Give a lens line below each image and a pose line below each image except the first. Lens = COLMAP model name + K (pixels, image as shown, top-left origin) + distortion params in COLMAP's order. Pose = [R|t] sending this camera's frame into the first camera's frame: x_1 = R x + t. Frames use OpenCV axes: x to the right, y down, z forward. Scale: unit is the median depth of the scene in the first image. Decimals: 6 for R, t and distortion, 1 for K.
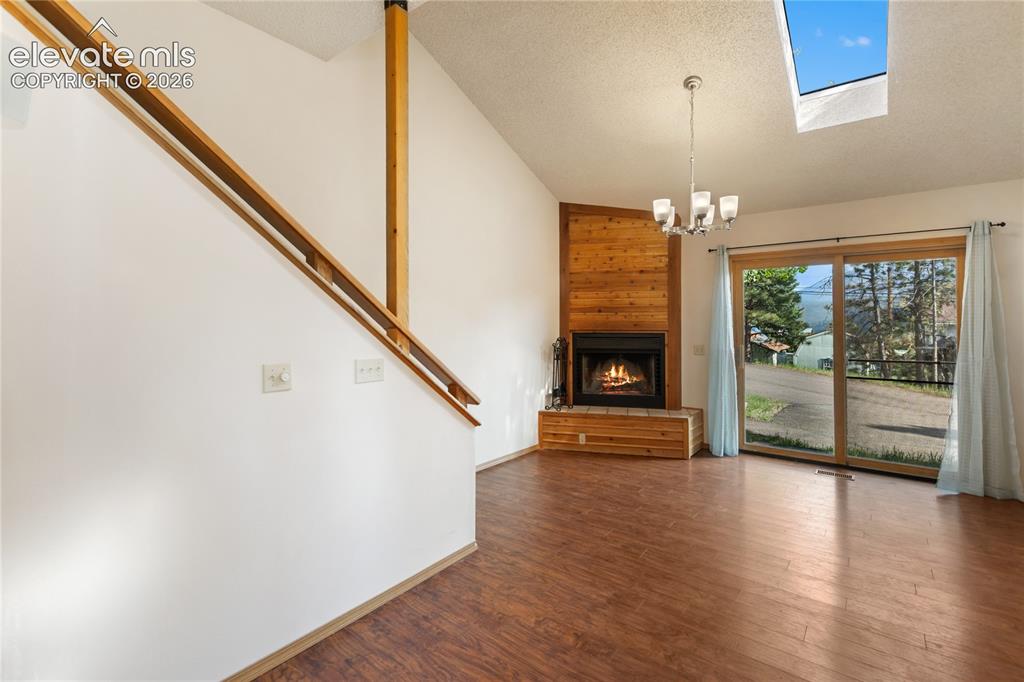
lens RADIAL K [[472.7, 0, 509.1], [0, 472.7, 317.2], [0, 0, 1]] dist [-0.000487, -0.000396]
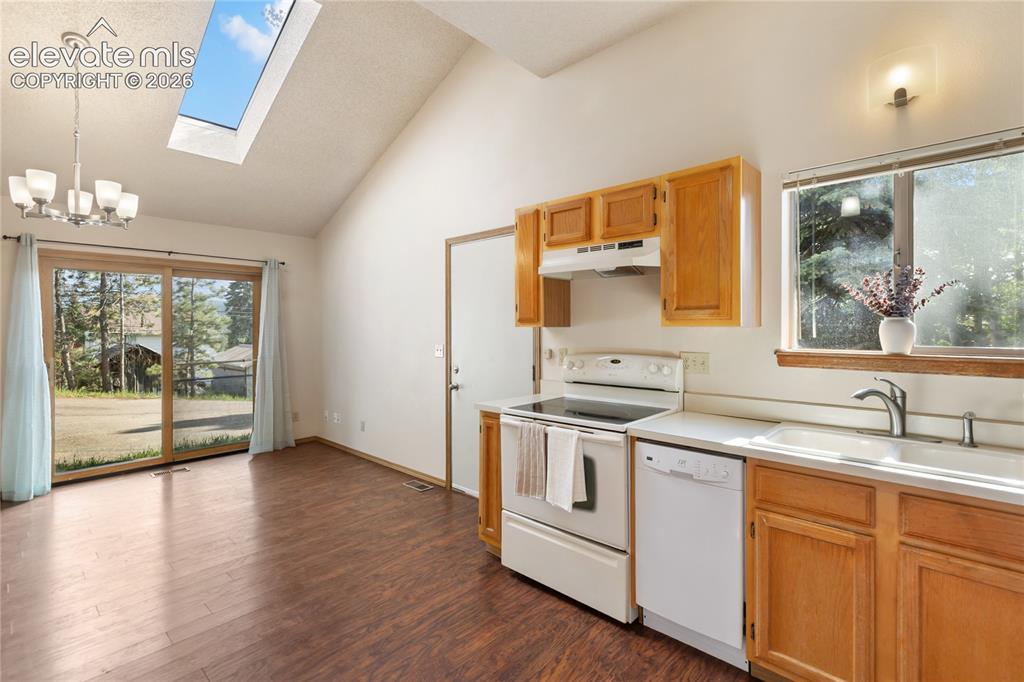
lens RADIAL K [[465.8, 0, 510.6], [0, 465.8, 326.9], [0, 0, 1]] dist [-0.000156, -0.000013]
pose [[0.088767, 0.004997, 0.996040, -0.240443], [-0.006675, 0.999968, -0.004422, 0.001756], [-0.996030, -0.006256, 0.088797, 0.113782]]
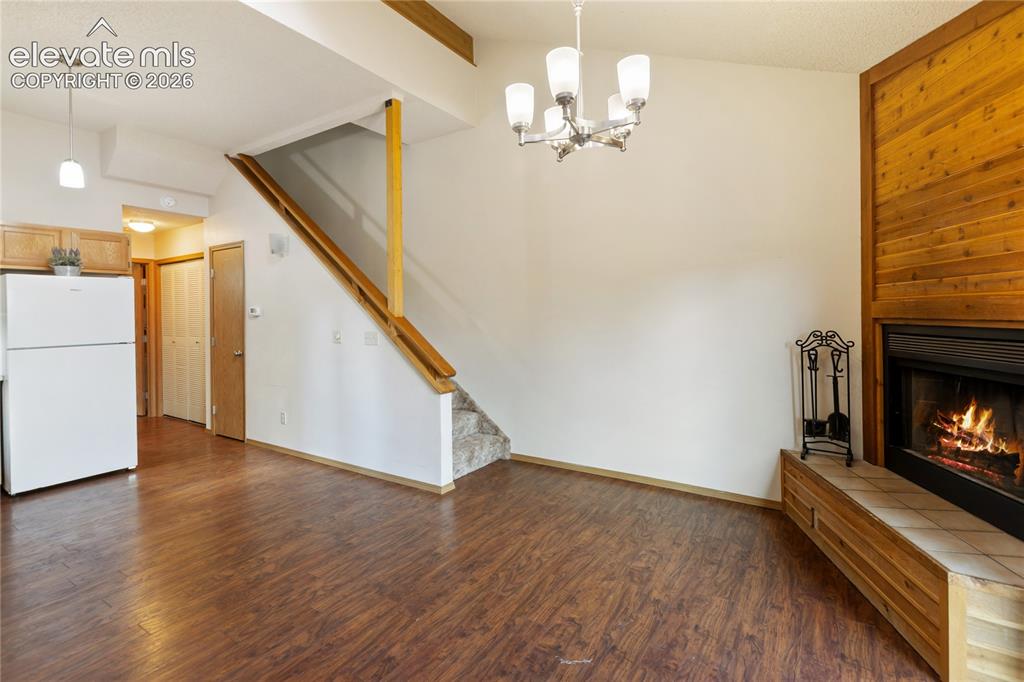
lens RADIAL K [[472.7, 0, 509.1], [0, 472.7, 317.2], [0, 0, 1]] dist [-0.000487, -0.000396]
pose [[0.073626, 0.007662, -0.997256, 0.630546], [0.023143, 0.999688, 0.009390, 0.012557], [0.997017, -0.023771, 0.073426, 0.590840]]
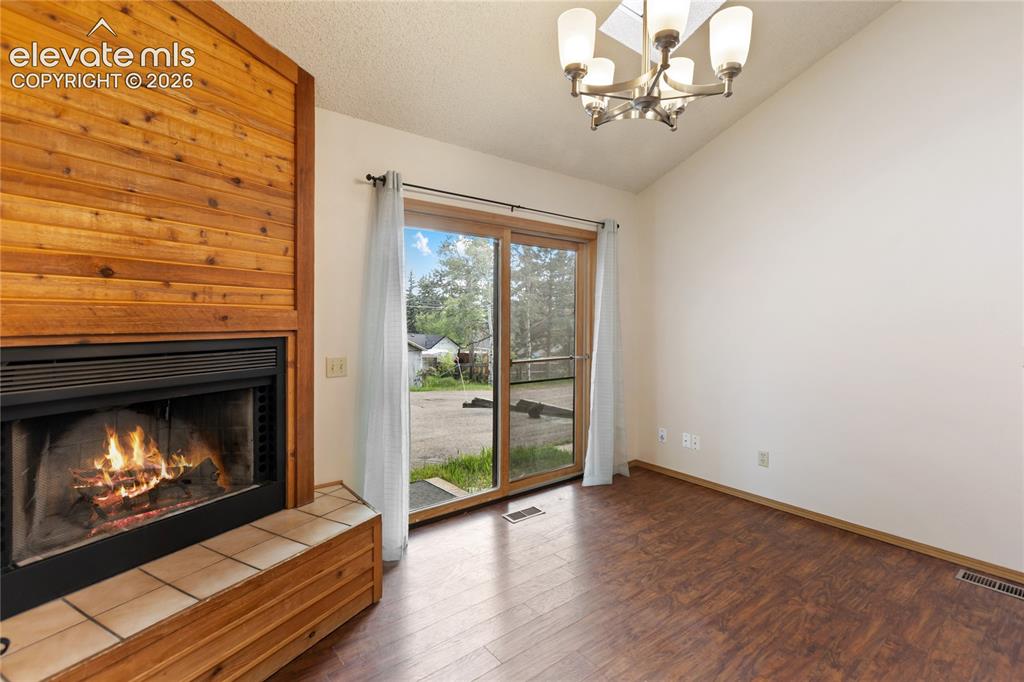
lens RADIAL K [[465.8, 0, 510.6], [0, 465.8, 326.9], [0, 0, 1]] dist [-0.000156, -0.000013]
pose [[0.245713, -0.016021, 0.969210, -0.038829], [-0.020668, 0.999550, 0.021763, 0.010543], [-0.969122, -0.025379, 0.245272, 0.685375]]
